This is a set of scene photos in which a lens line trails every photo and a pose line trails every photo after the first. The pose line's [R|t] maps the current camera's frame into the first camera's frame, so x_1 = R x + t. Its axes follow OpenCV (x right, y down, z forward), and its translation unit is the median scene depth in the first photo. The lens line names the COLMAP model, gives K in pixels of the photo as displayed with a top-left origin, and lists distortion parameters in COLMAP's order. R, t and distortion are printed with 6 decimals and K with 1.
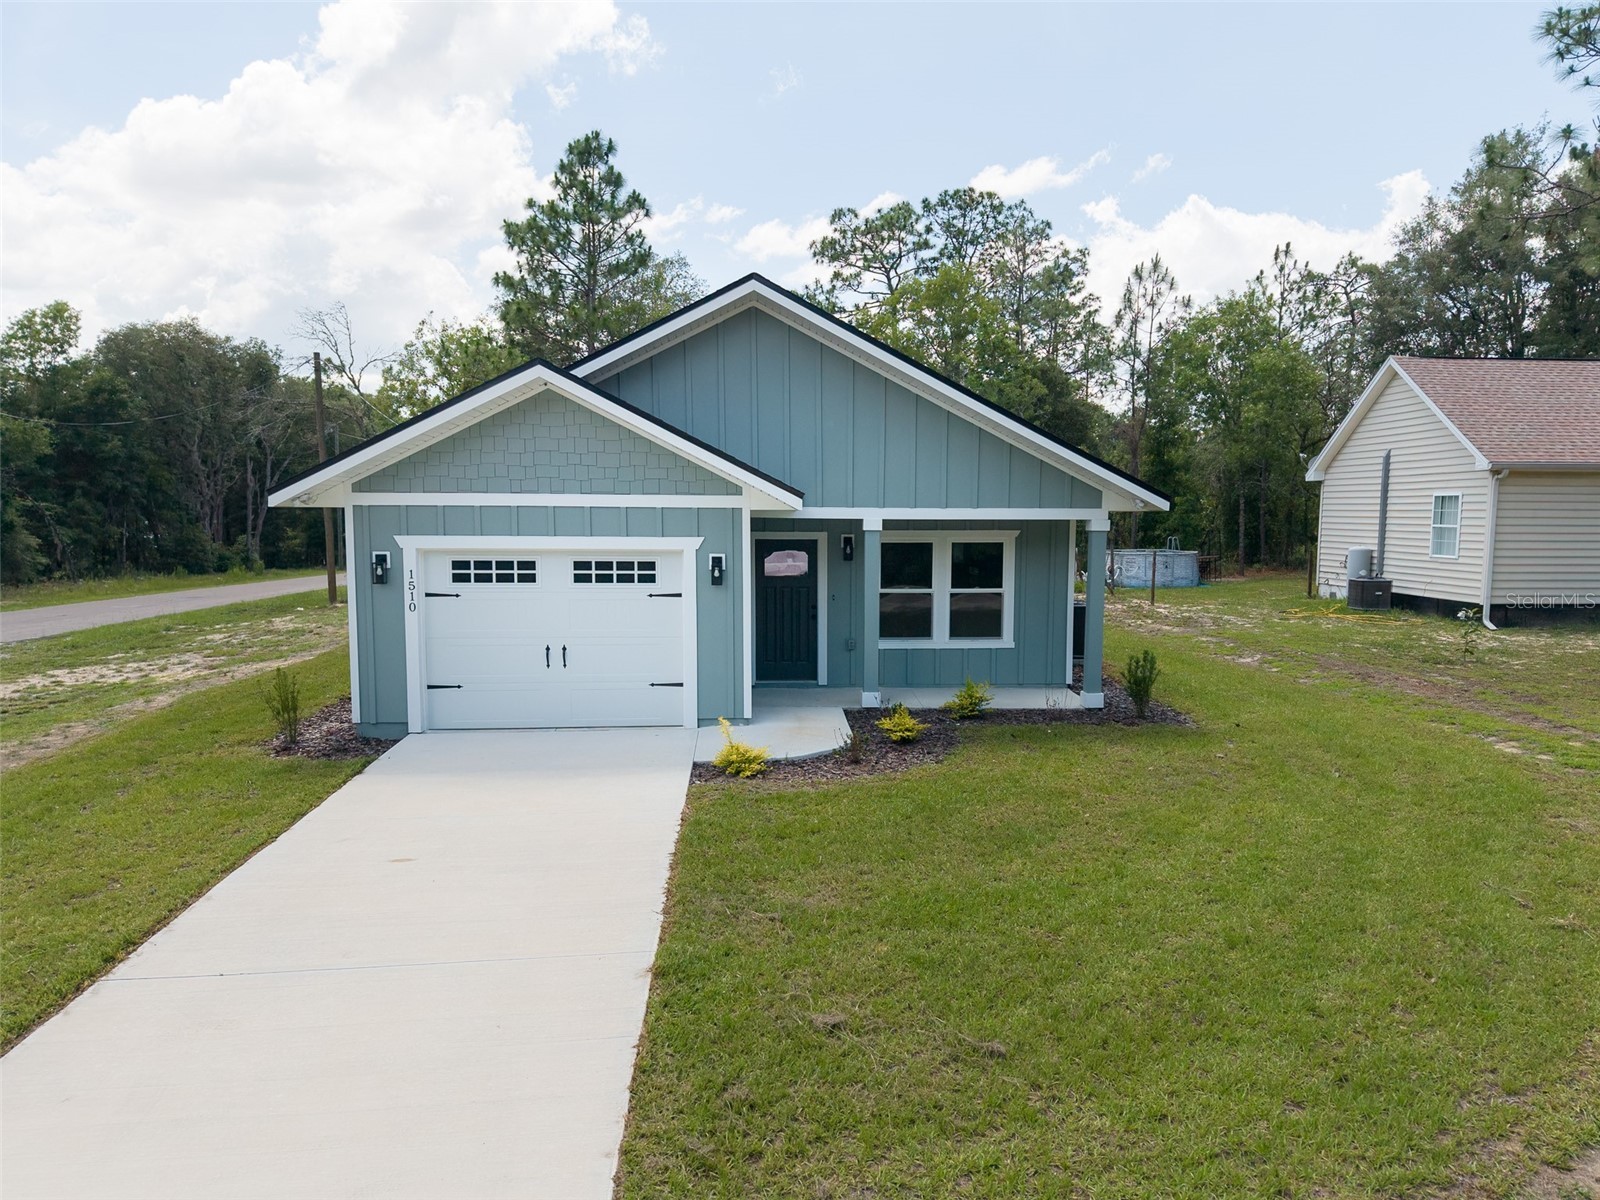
lens RADIAL K [[1120.3, 0, 841.0], [0, 1120.3, 637.7], [0, 0, 1]] dist [0.047966, -0.061402]
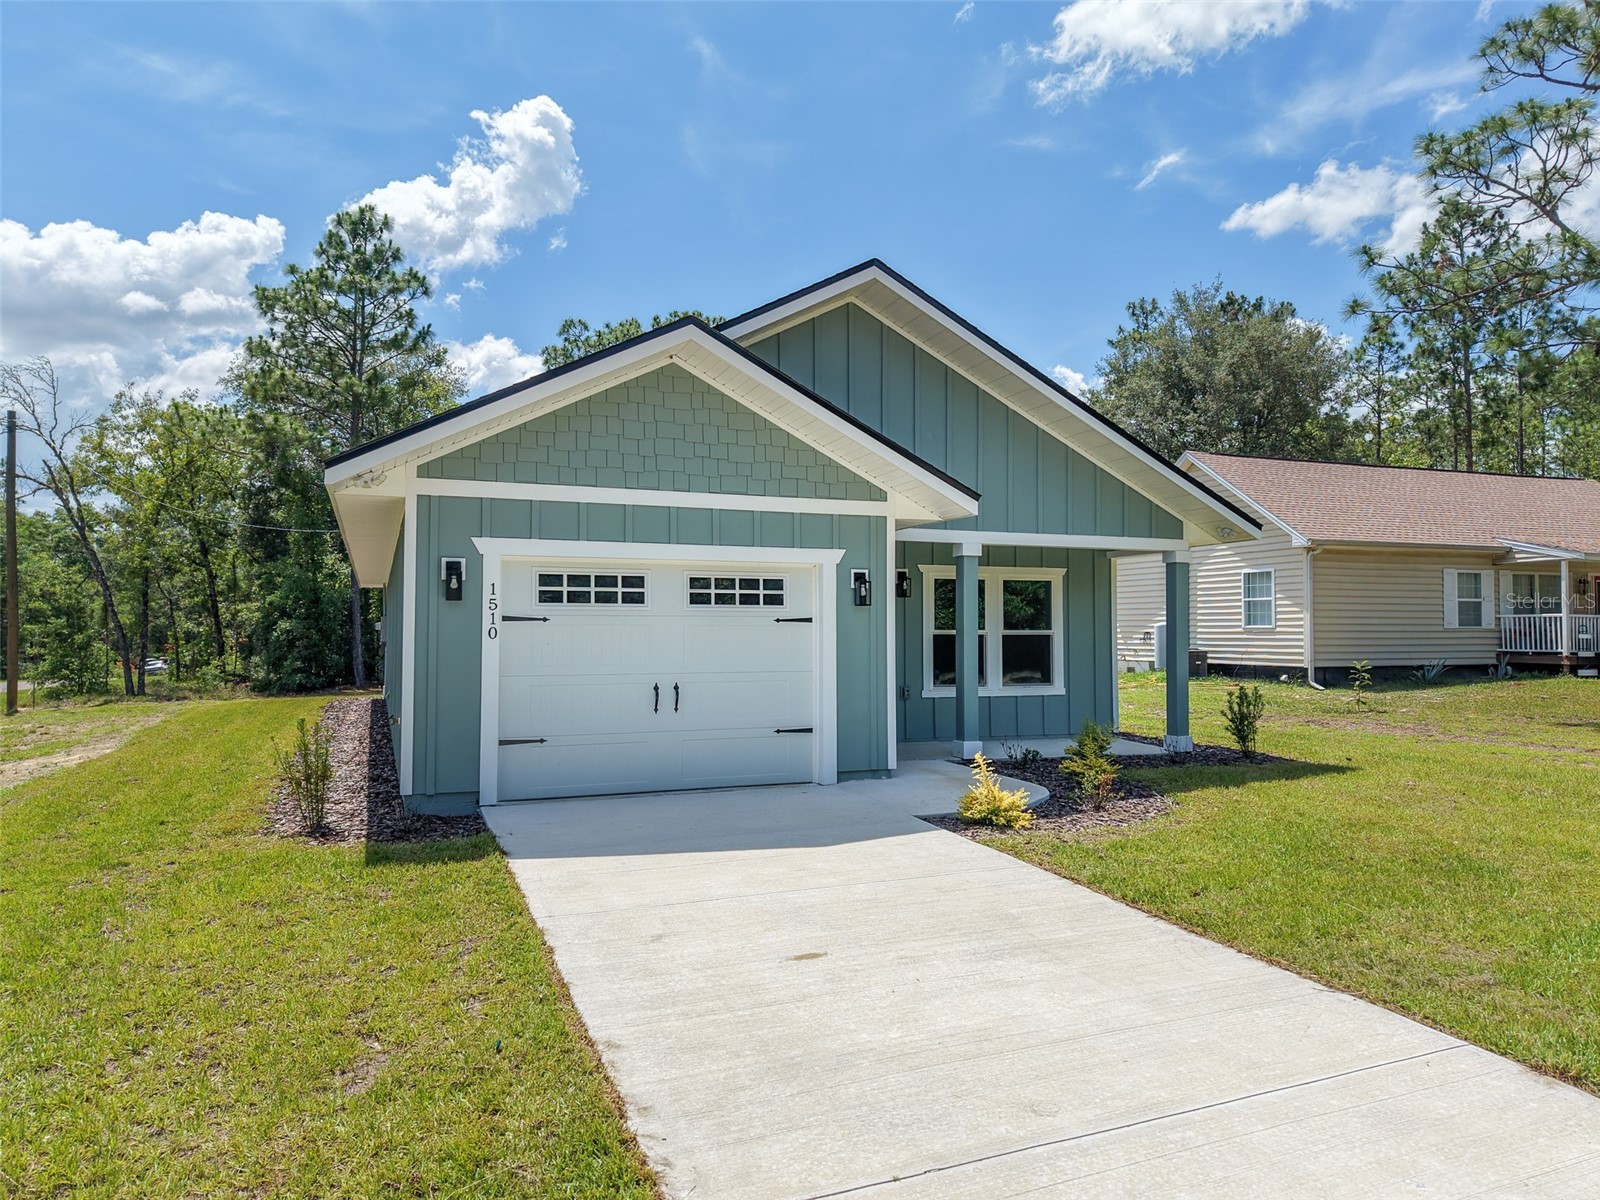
lens RADIAL K [[1071.0, 0, 800.0], [0, 1071.0, 600.0], [0, 0, 1]] dist [0.005318, 0.002118]
pose [[0.957273, 0.004387, 0.289152, -0.380720], [0.036795, 0.989910, -0.136834, 0.054702], [-0.286835, 0.141627, 0.947453, 0.255545]]
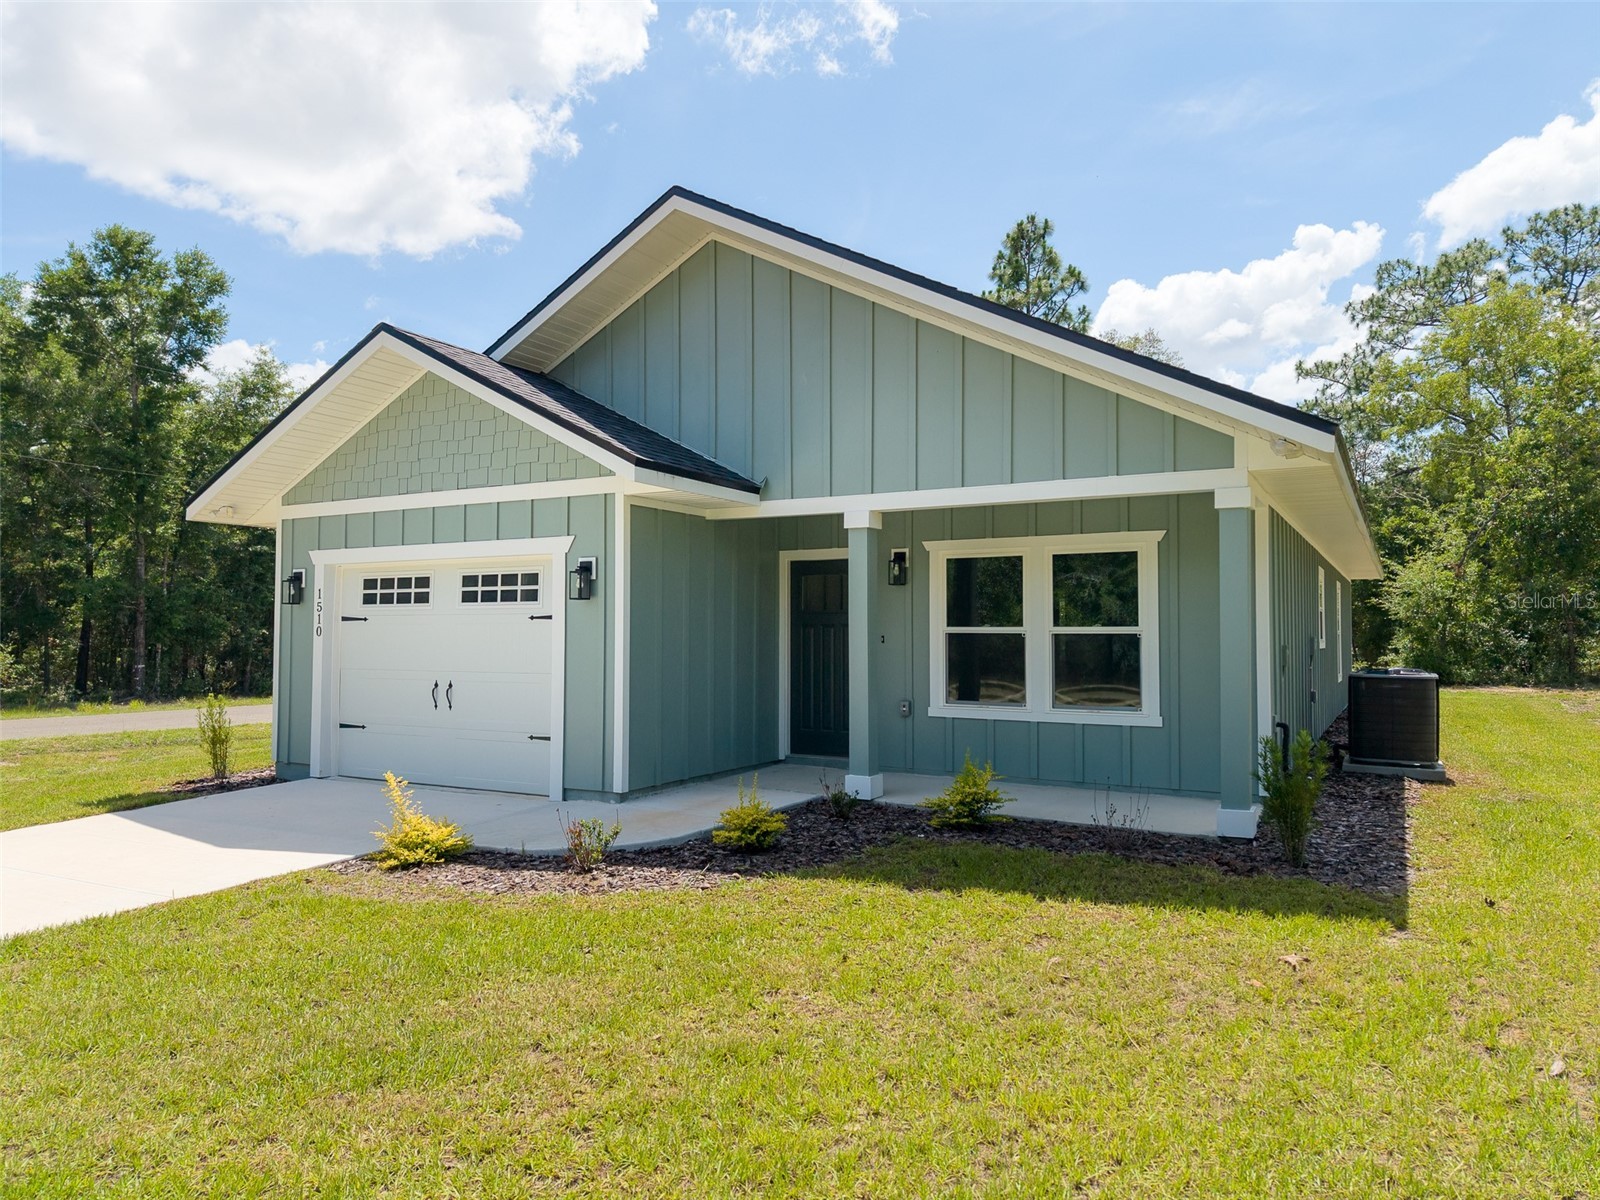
lens RADIAL K [[1071.0, 0, 800.0], [0, 1071.0, 600.0], [0, 0, 1]] dist [0.005318, 0.002118]
pose [[0.826837, -0.022153, -0.562005, 0.387308], [-0.059243, 0.990235, -0.126192, 0.030982], [0.559313, 0.137635, 0.817451, 0.509215]]
